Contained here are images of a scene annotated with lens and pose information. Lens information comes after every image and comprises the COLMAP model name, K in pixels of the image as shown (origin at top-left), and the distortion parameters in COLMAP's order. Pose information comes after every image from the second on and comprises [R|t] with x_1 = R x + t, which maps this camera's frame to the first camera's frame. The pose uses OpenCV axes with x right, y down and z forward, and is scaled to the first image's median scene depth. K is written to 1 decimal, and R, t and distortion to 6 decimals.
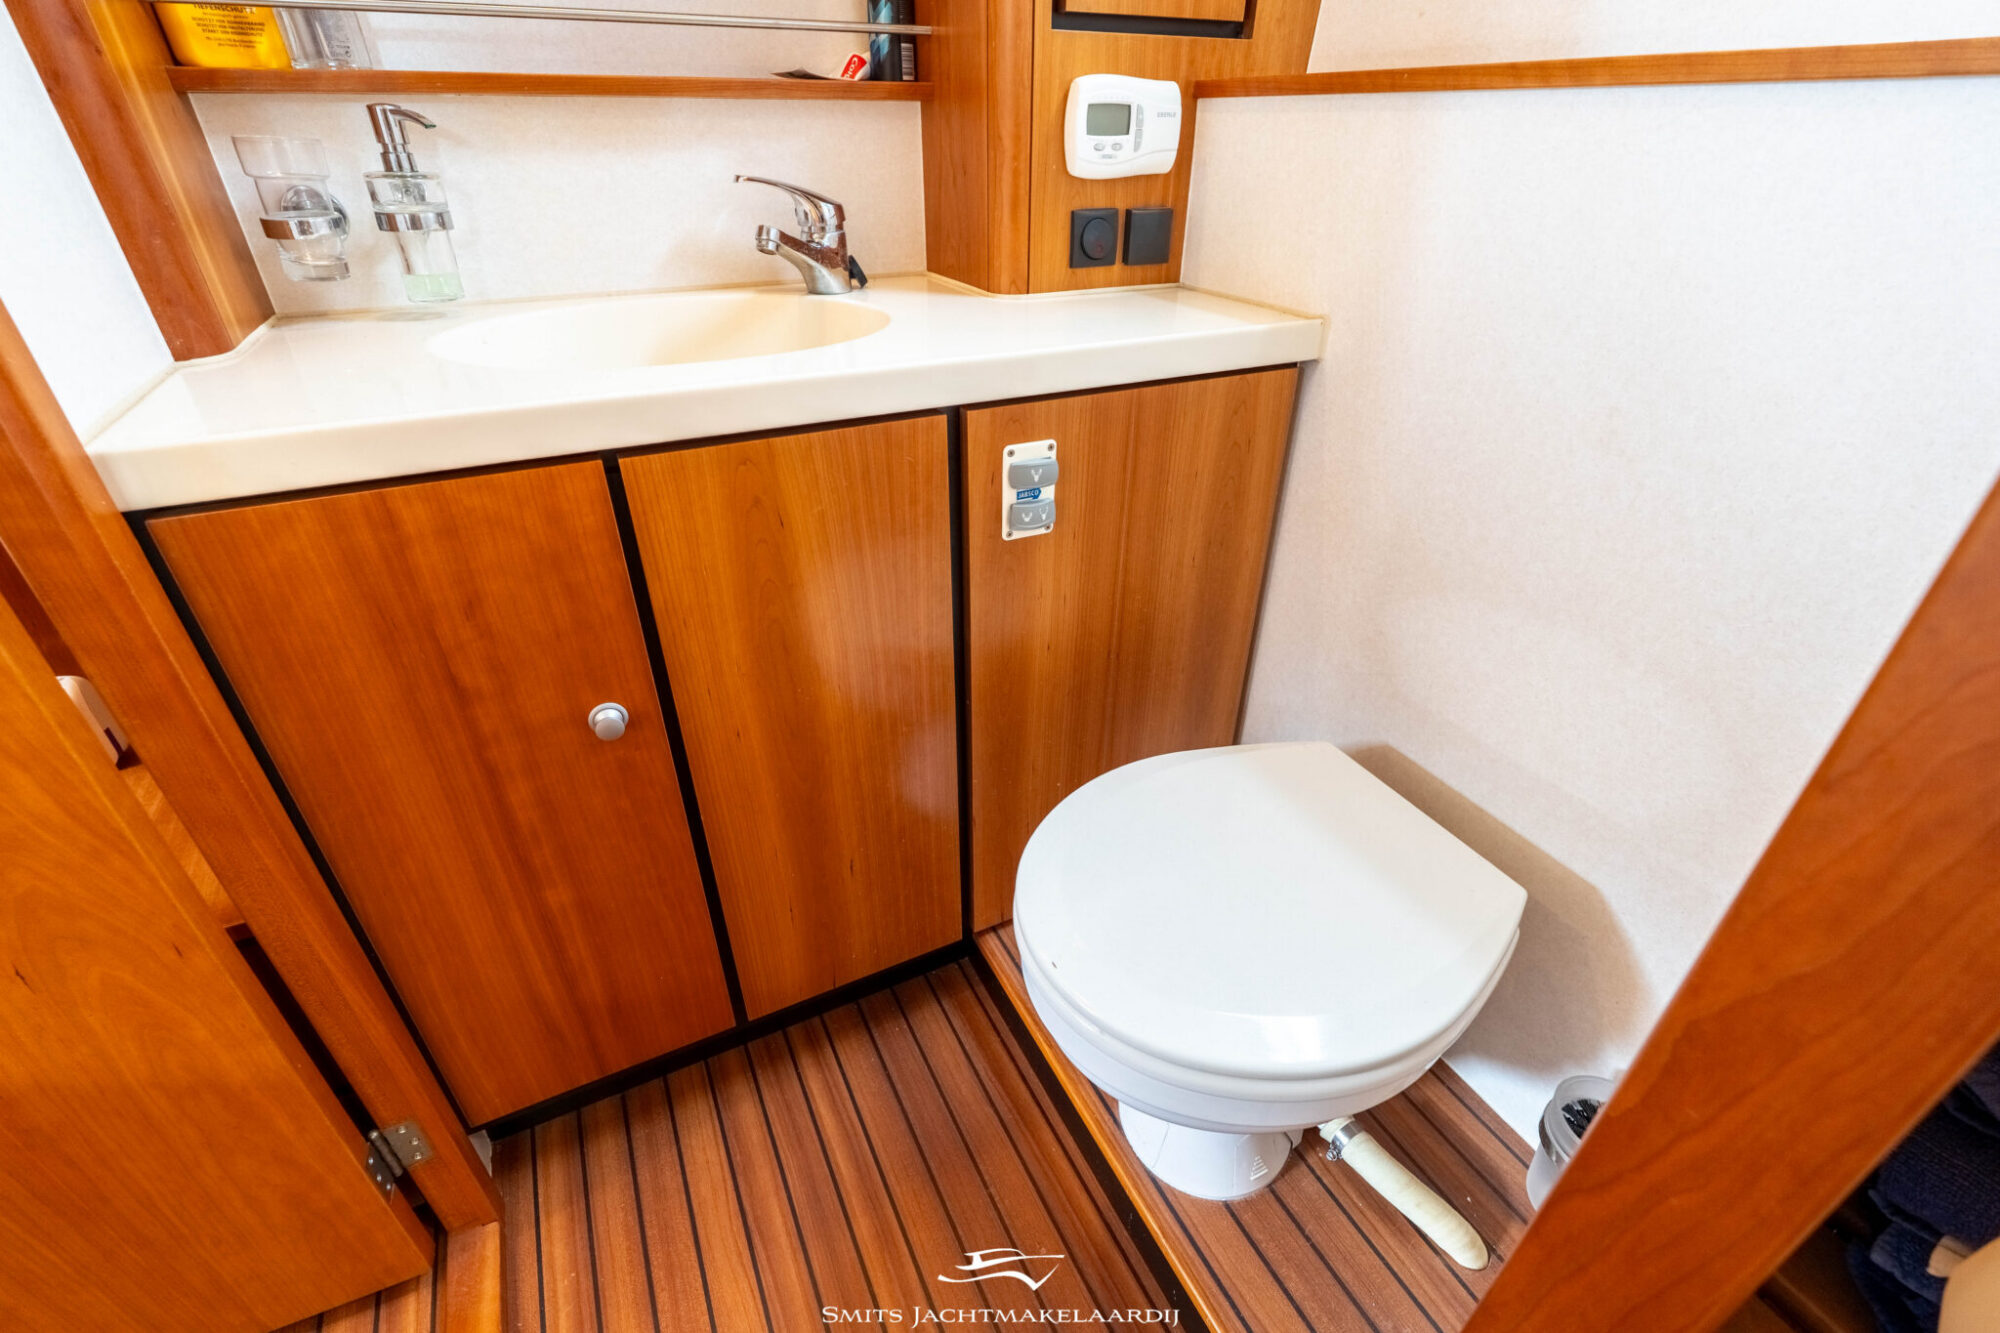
lens RADIAL K [[878.3, 0, 999.8], [0, 878.3, 669.9], [0, 0, 1]] dist [-0.004591, 0.000553]
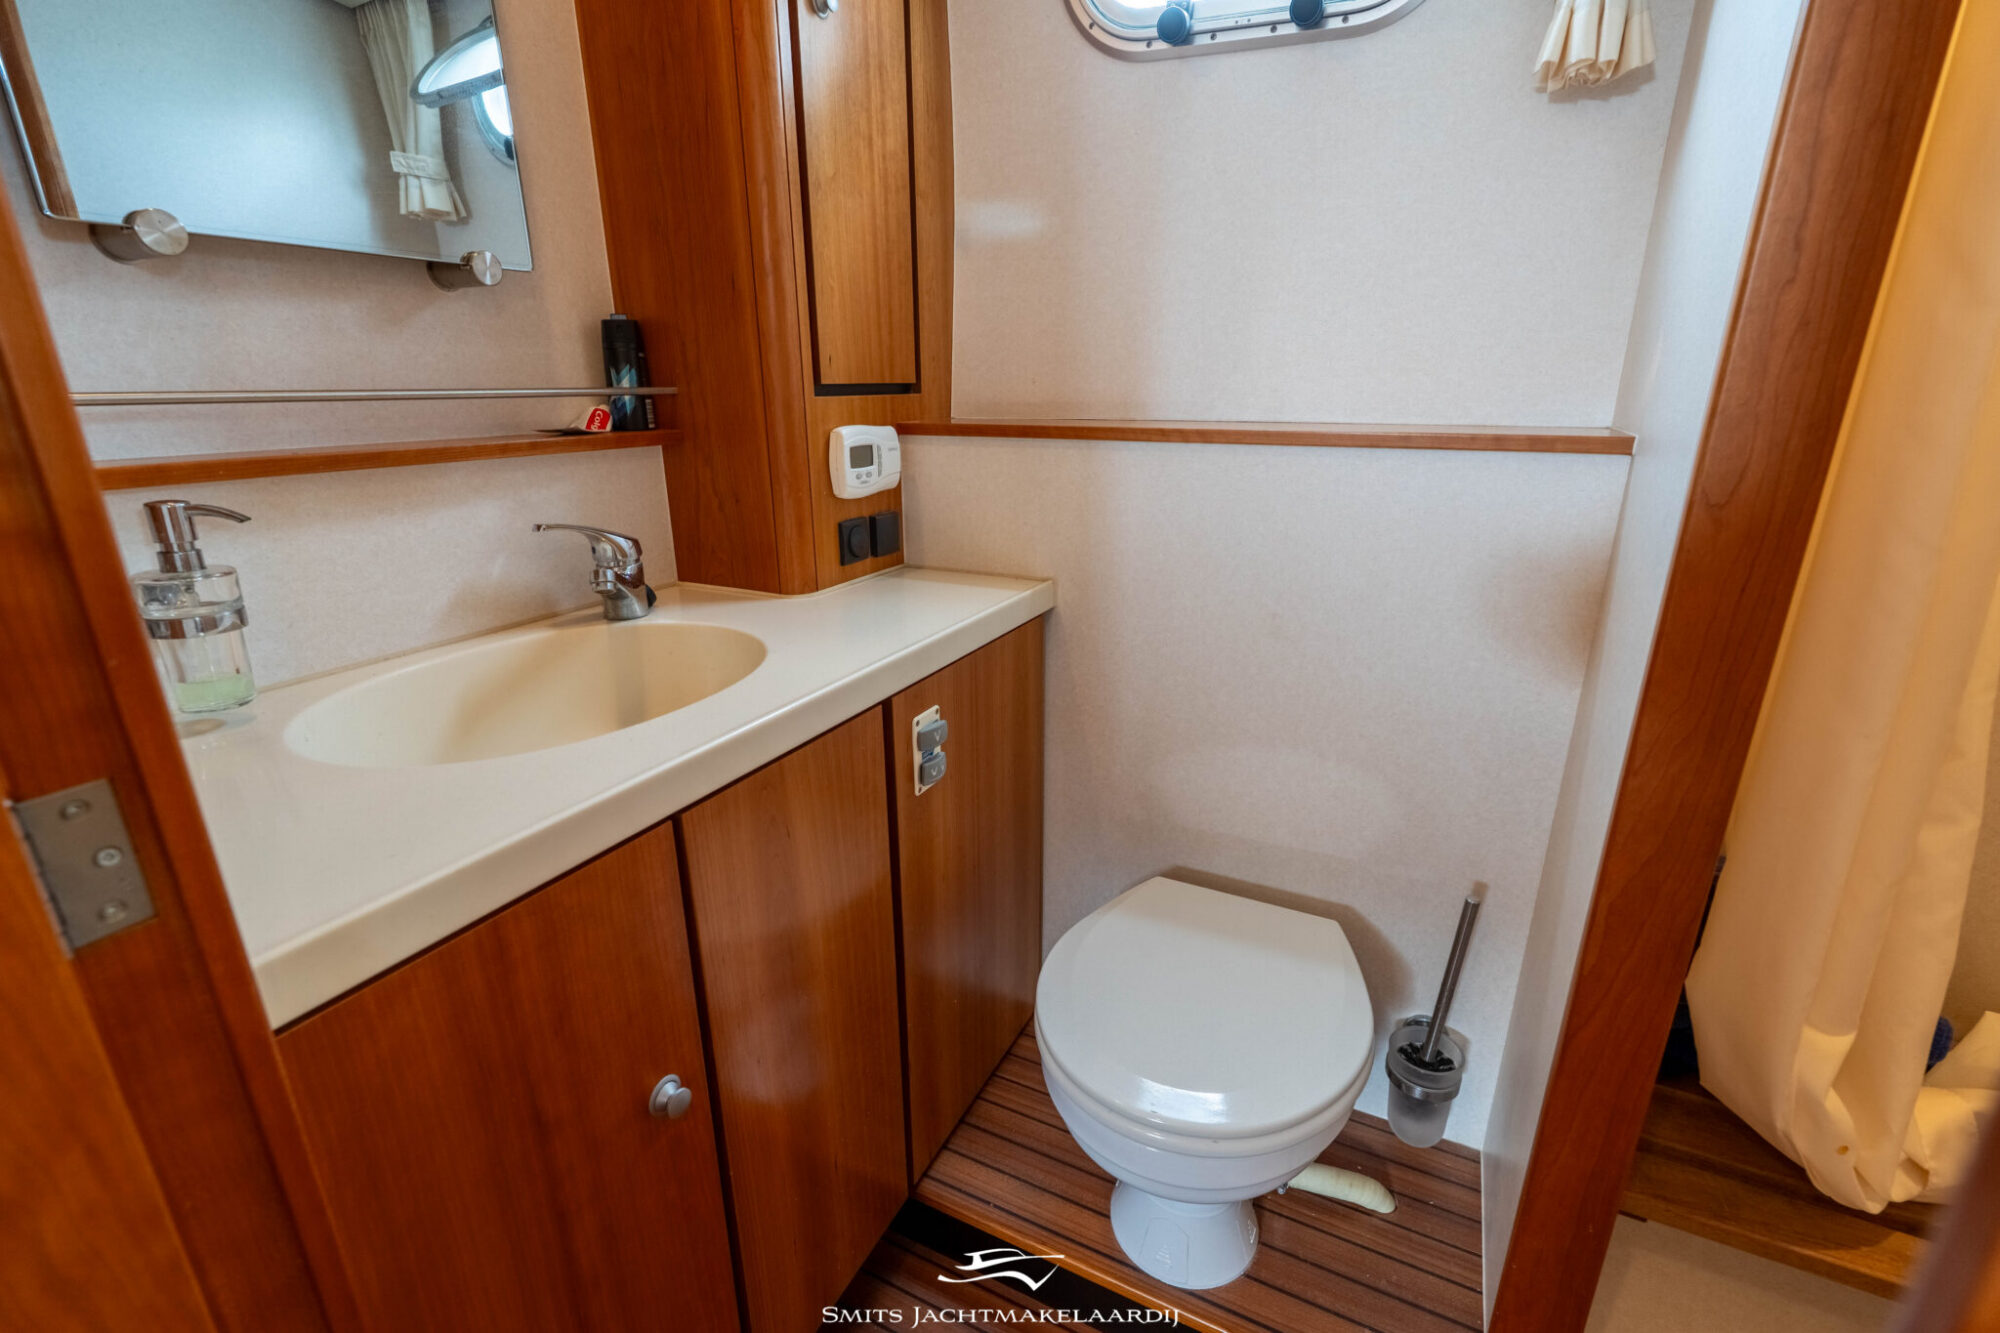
lens RADIAL K [[878.3, 0, 1001.0], [0, 878.3, 672.4], [0, 0, 1]] dist [-0.004591, 0.000553]
pose [[0.803046, -0.194060, 0.563434, -0.525822], [0.321249, 0.937318, -0.135033, -0.108104], [-0.501912, 0.289440, 0.815051, -0.046263]]
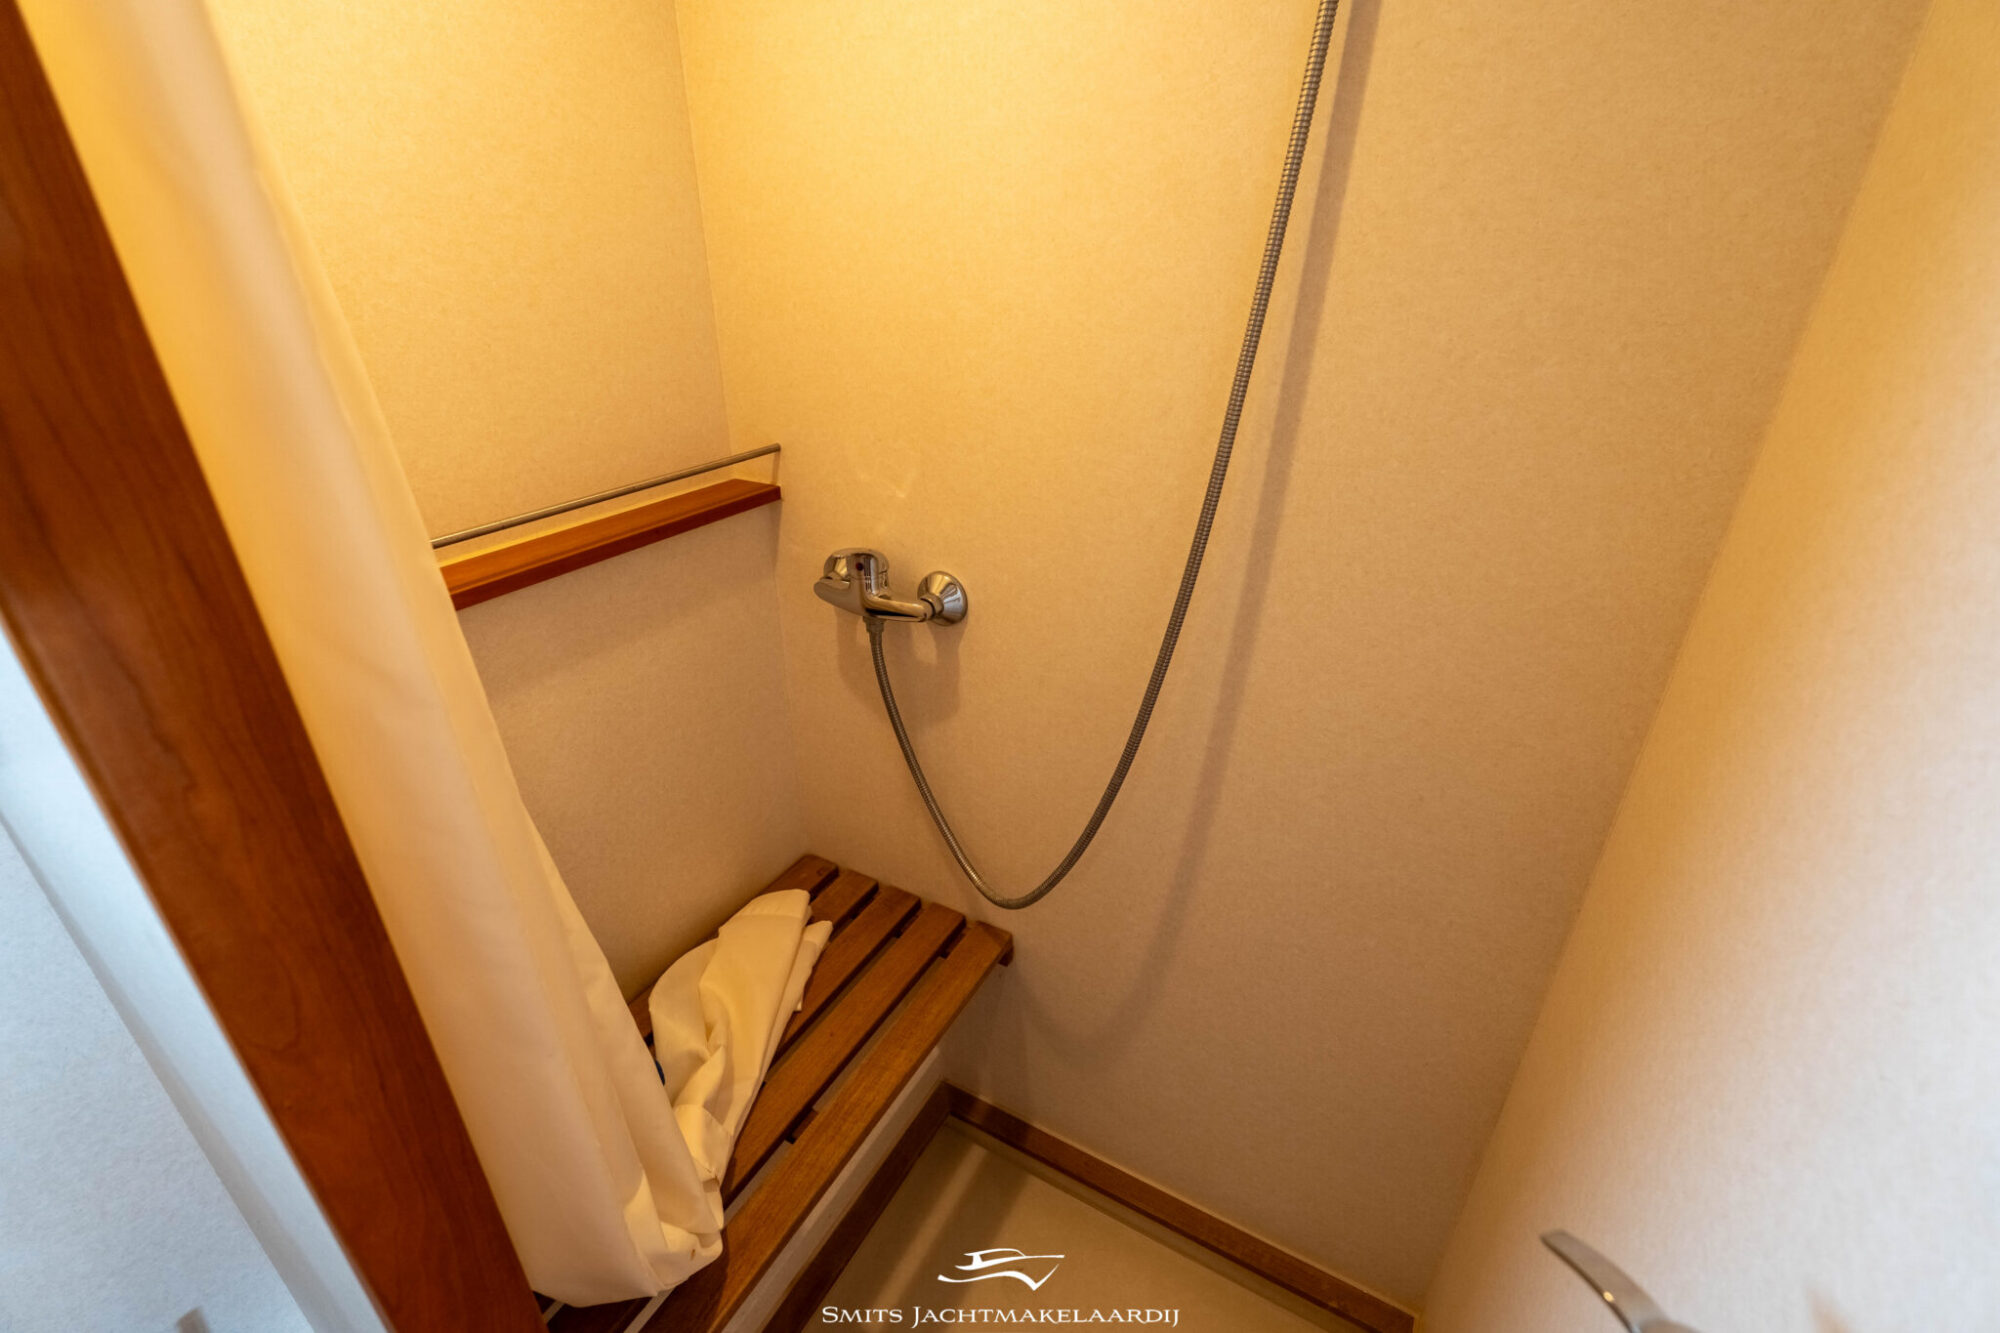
lens RADIAL K [[878.3, 0, 996.7], [0, 878.3, 669.0], [0, 0, 1]] dist [-0.004591, 0.000553]
pose [[-0.562174, -0.370854, 0.739208, -0.168456], [0.434241, 0.628332, 0.645472, -0.394501], [-0.703844, 0.683861, -0.192192, -0.119345]]
